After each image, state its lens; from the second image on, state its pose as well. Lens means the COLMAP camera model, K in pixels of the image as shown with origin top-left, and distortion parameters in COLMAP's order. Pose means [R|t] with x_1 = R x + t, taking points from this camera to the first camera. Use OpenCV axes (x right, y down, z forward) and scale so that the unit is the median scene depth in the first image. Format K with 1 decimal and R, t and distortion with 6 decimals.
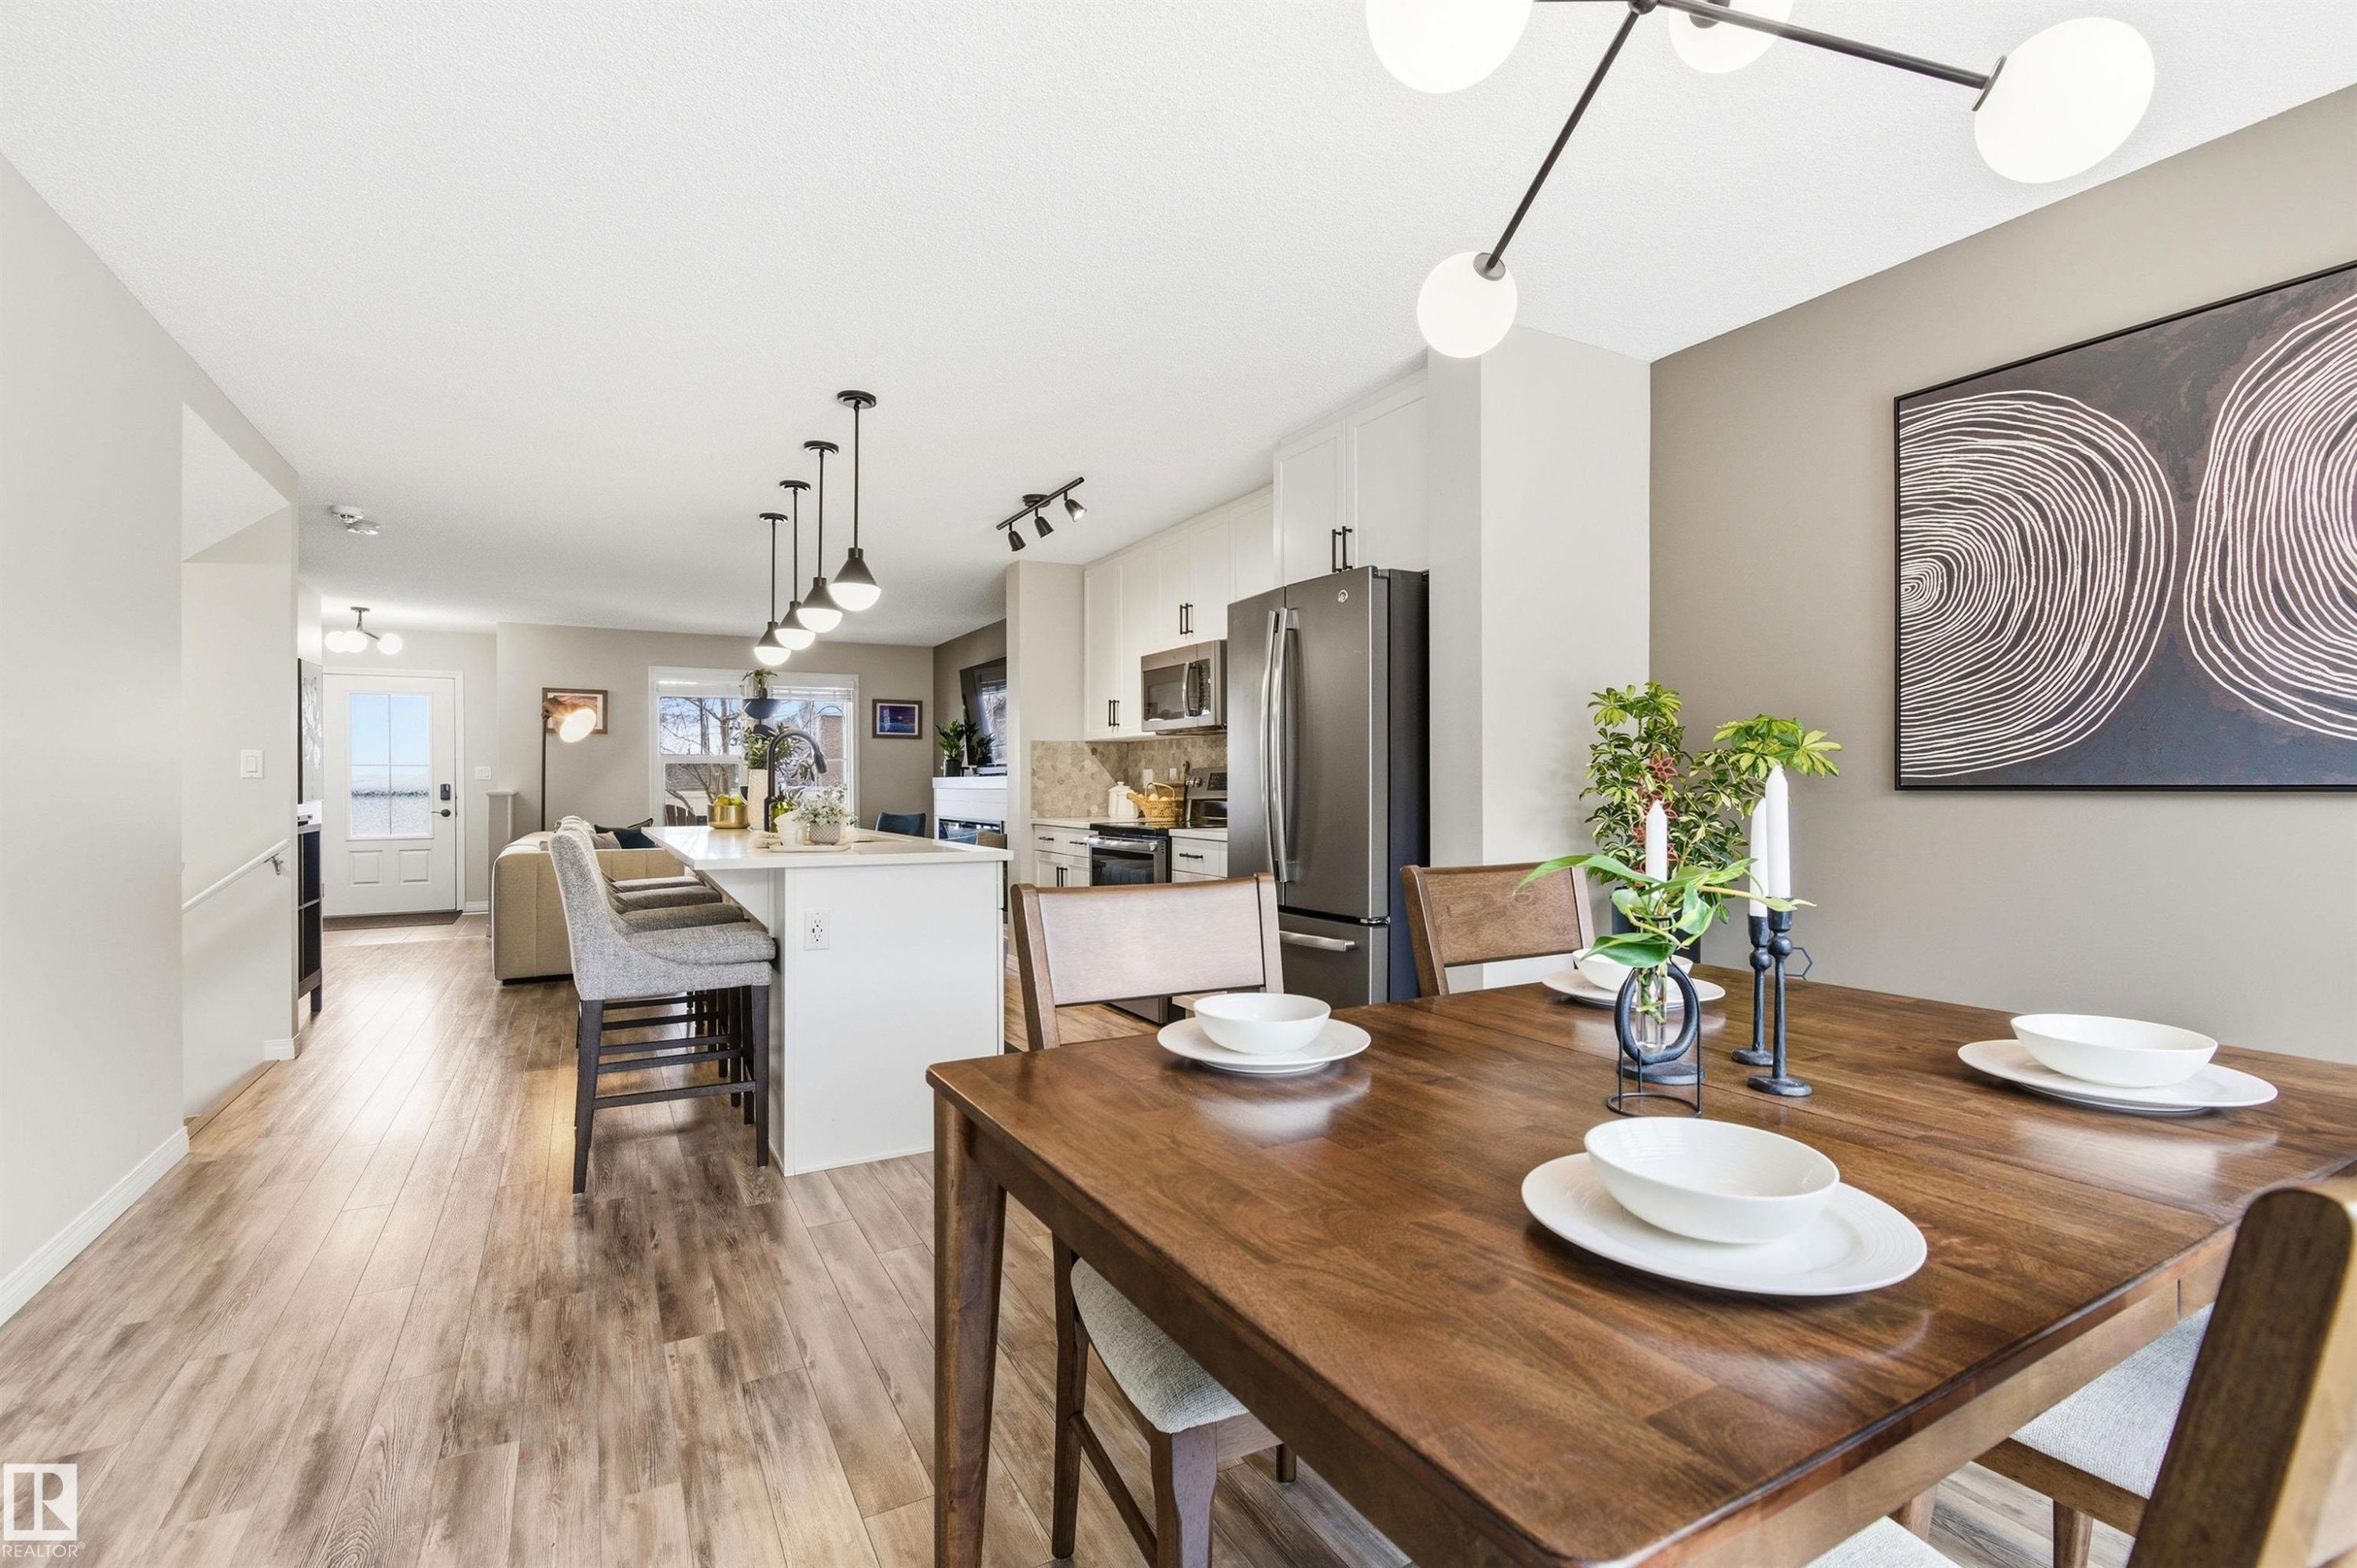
lens RADIAL K [[1075.7, 0, 1189.3], [0, 1075.7, 783.4], [0, 0, 1]] dist [-0.000546, -0.000354]
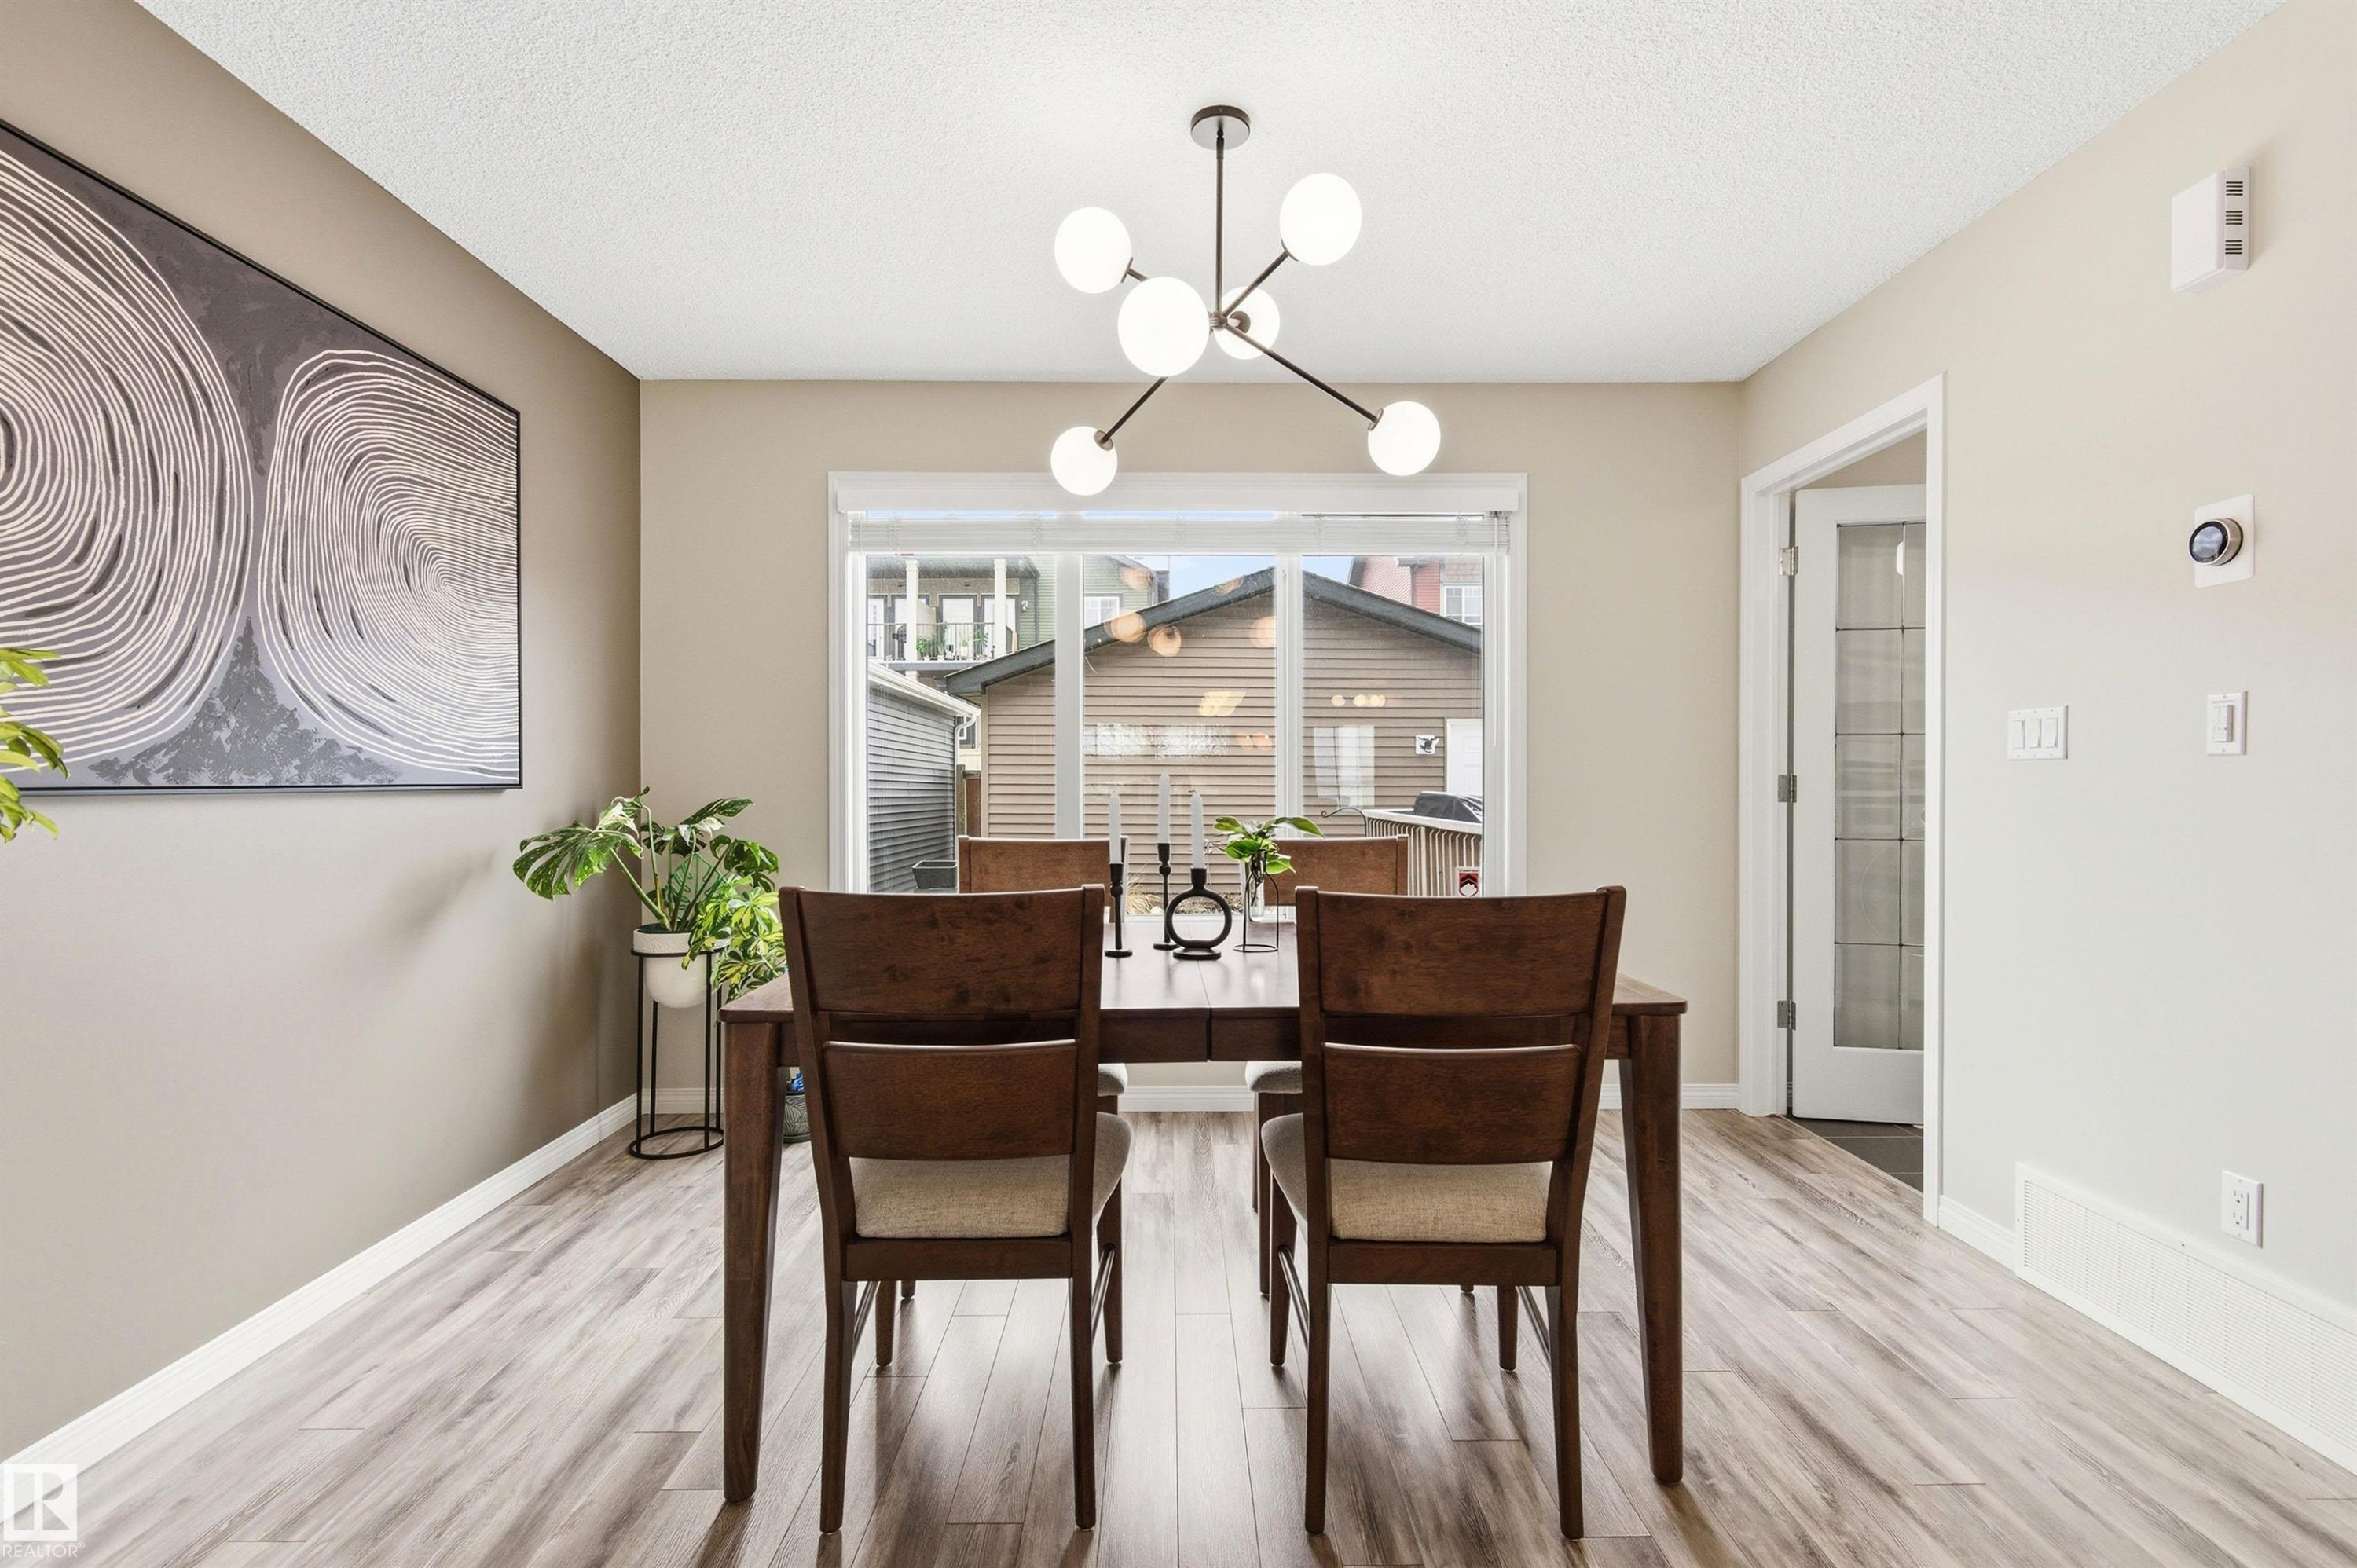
lens RADIAL K [[1080.0, 0, 1190.5], [0, 1080.0, 780.3], [0, 0, 1]] dist [-0.000217, -0.001167]
pose [[-0.880332, 0.003306, 0.474346, -0.091114], [0.004109, 0.999991, 0.000657, -0.000352], [-0.474340, 0.002527, -0.880338, 0.659164]]
